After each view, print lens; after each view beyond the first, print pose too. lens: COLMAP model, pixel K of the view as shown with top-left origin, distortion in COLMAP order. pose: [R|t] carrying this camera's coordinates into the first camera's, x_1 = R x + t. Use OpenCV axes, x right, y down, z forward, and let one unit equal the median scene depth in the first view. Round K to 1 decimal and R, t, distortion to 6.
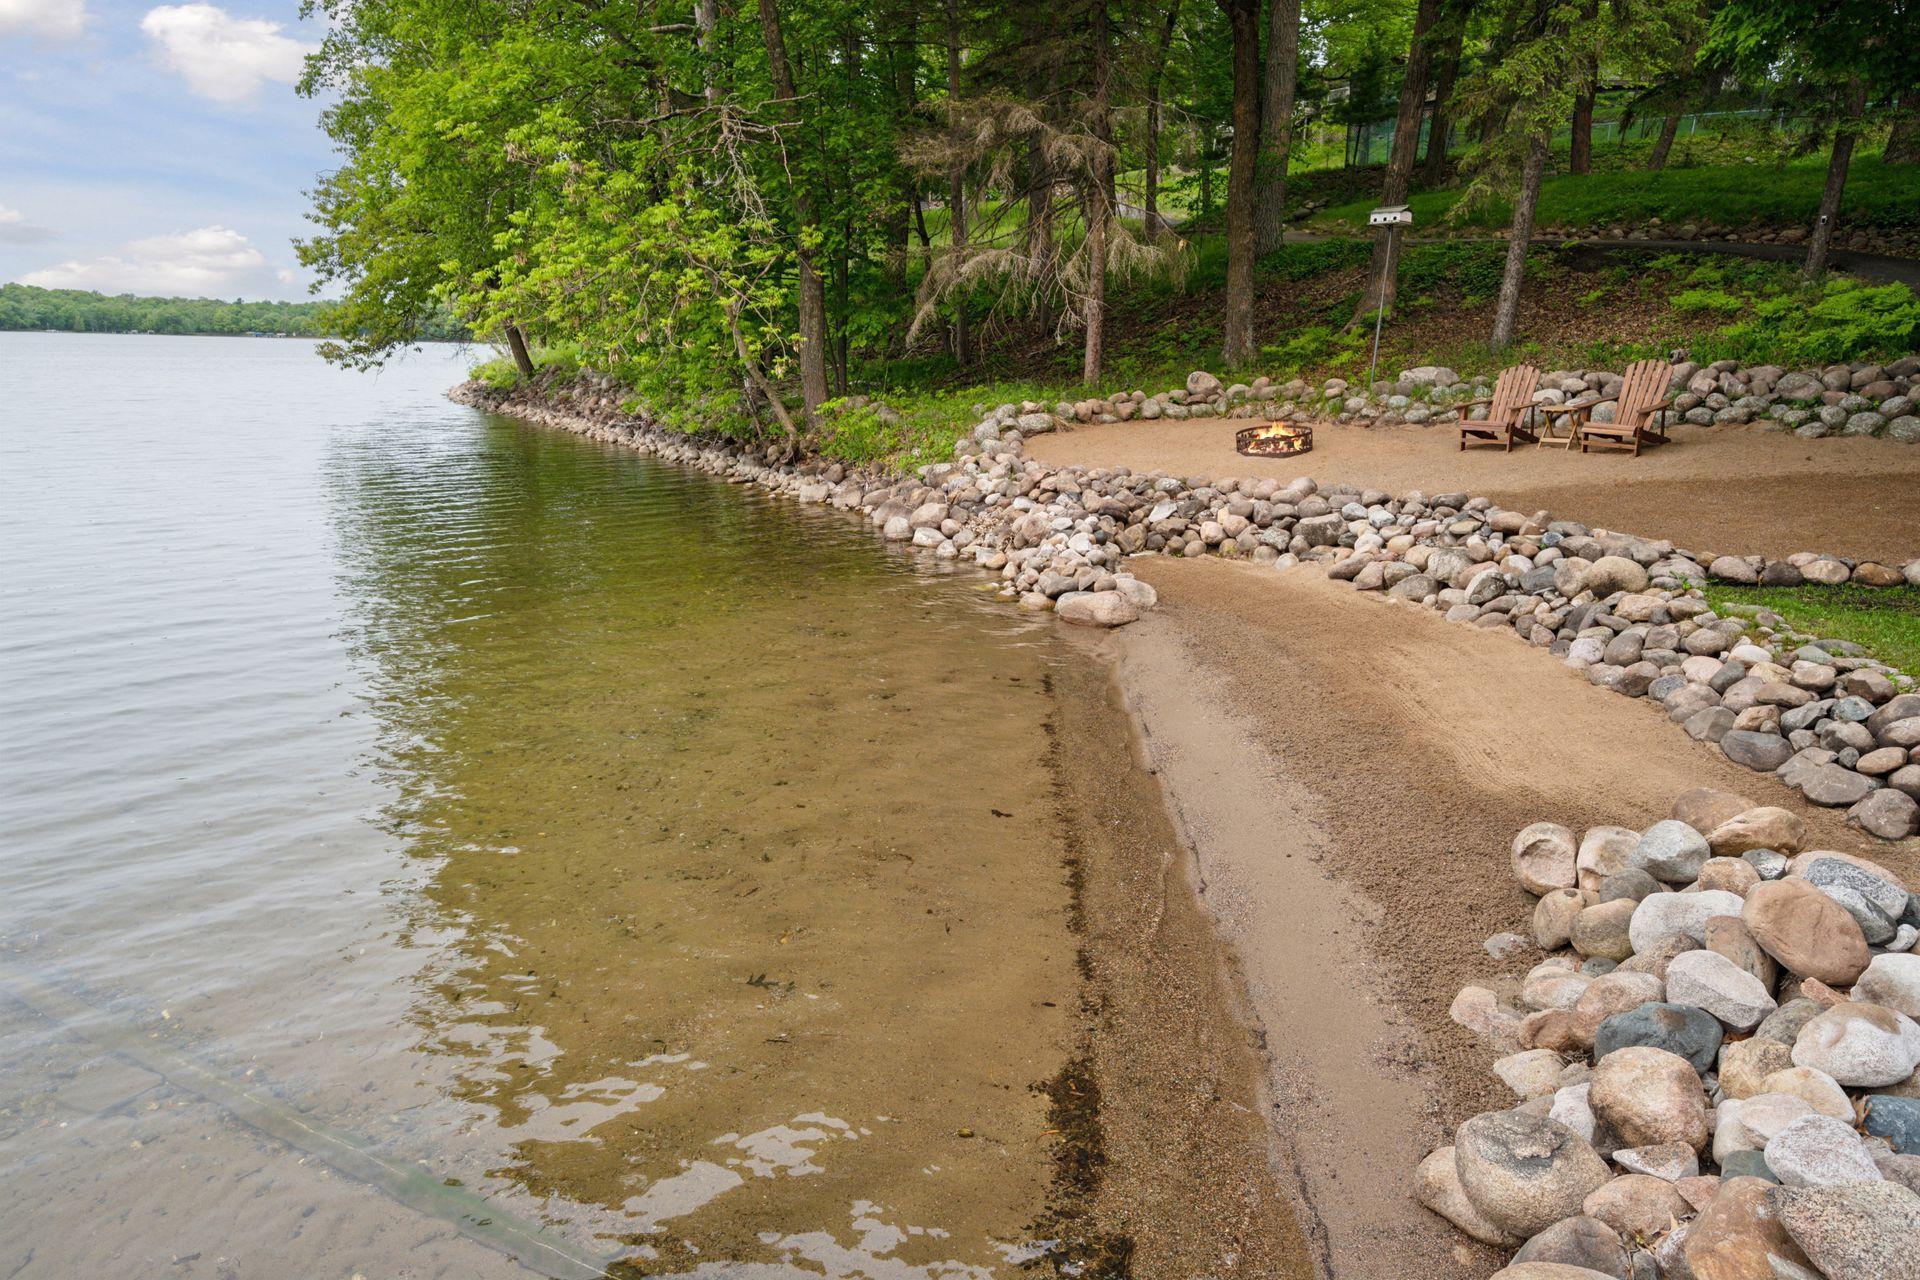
lens RADIAL K [[1244.2, 0, 959.0], [0, 1244.2, 686.8], [0, 0, 1]] dist [-0.000570, -0.000785]
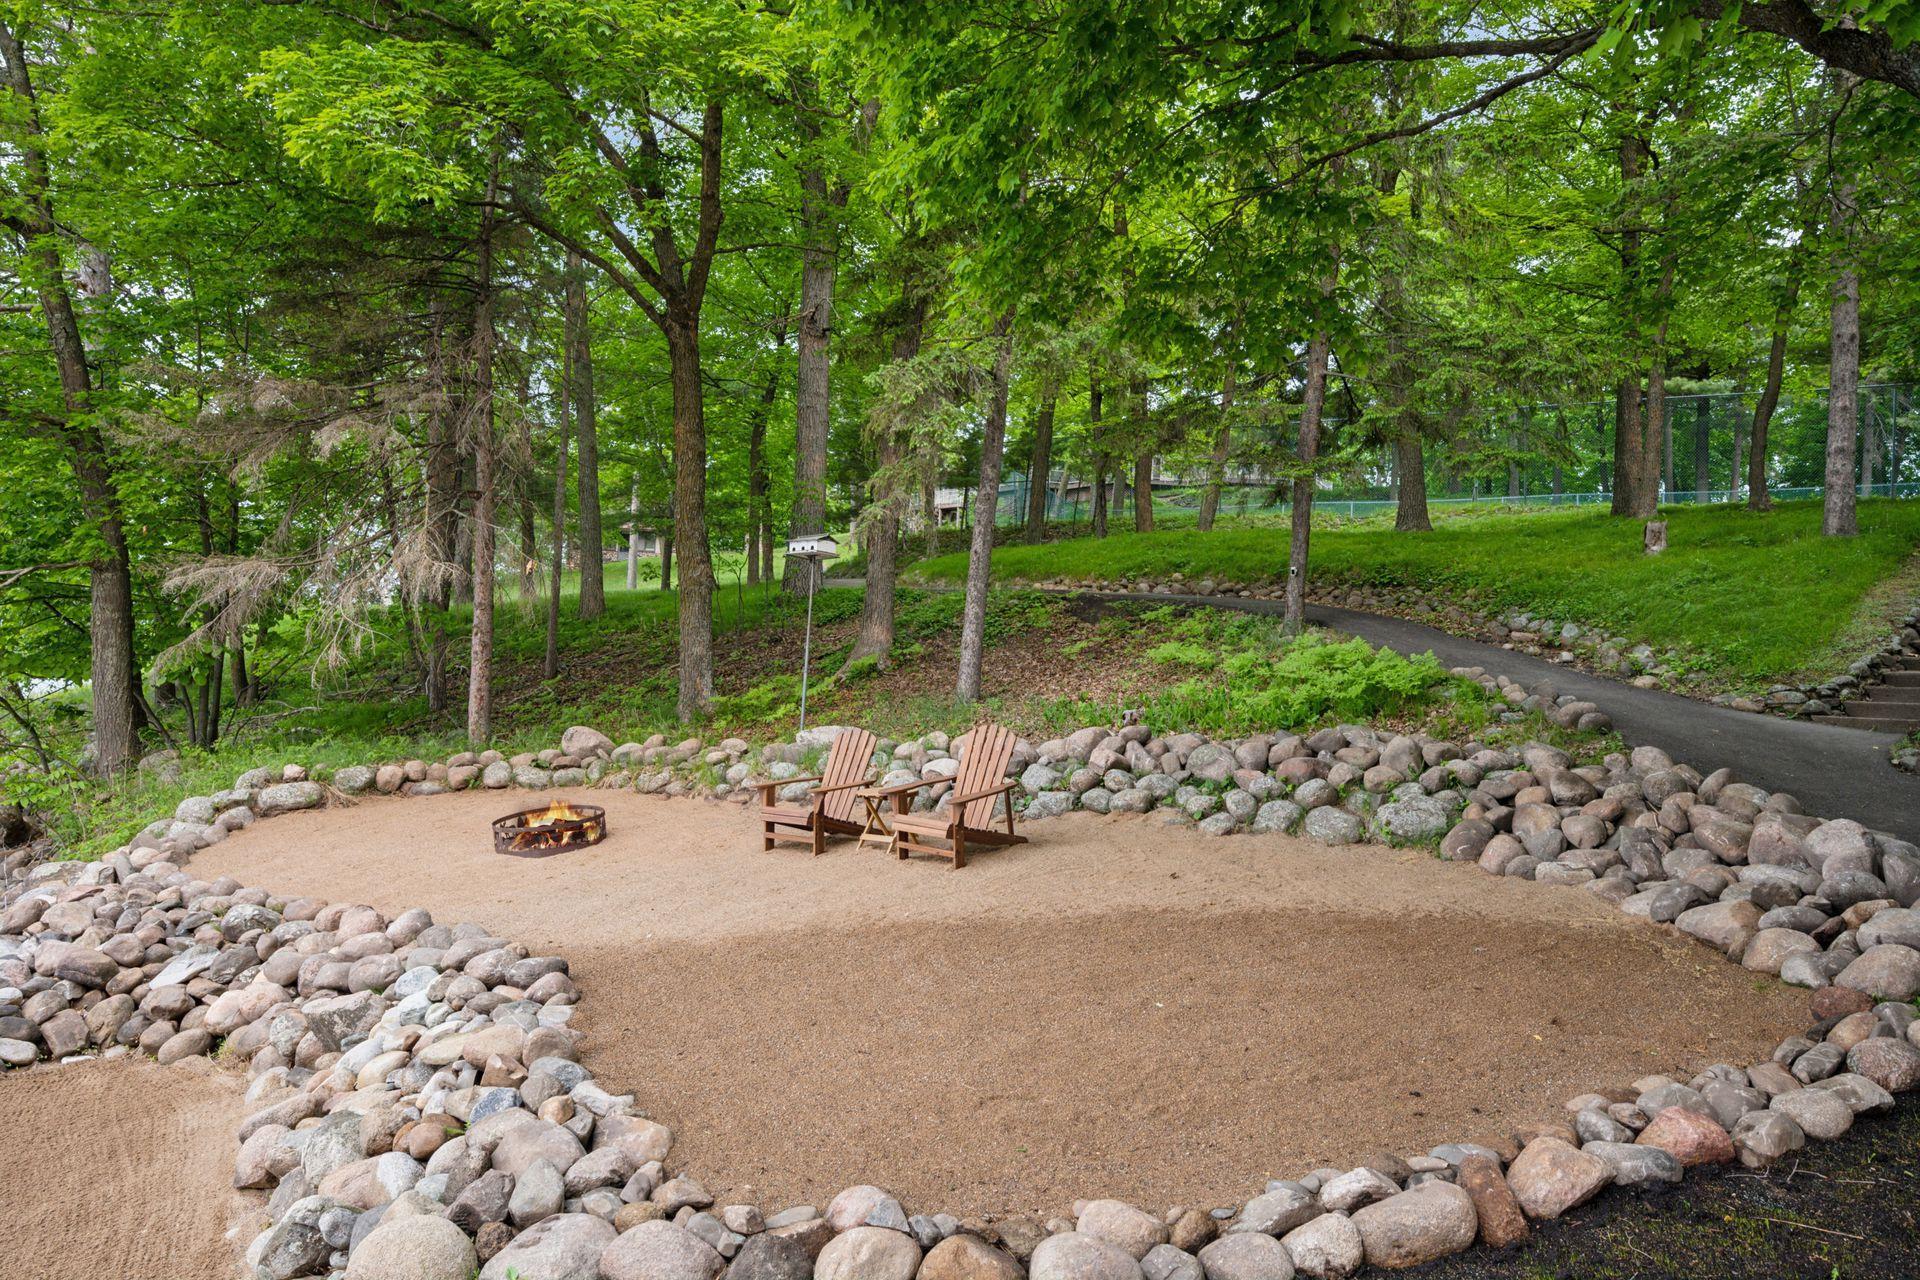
lens RADIAL K [[1244.2, 0, 959.0], [0, 1244.2, 686.8], [0, 0, 1]] dist [-0.000570, -0.000785]
pose [[0.974652, 0.020239, 0.222807, 0.292756], [0.040213, 0.963832, -0.263459, -0.076828], [-0.220081, 0.265741, 0.938587, 0.260588]]
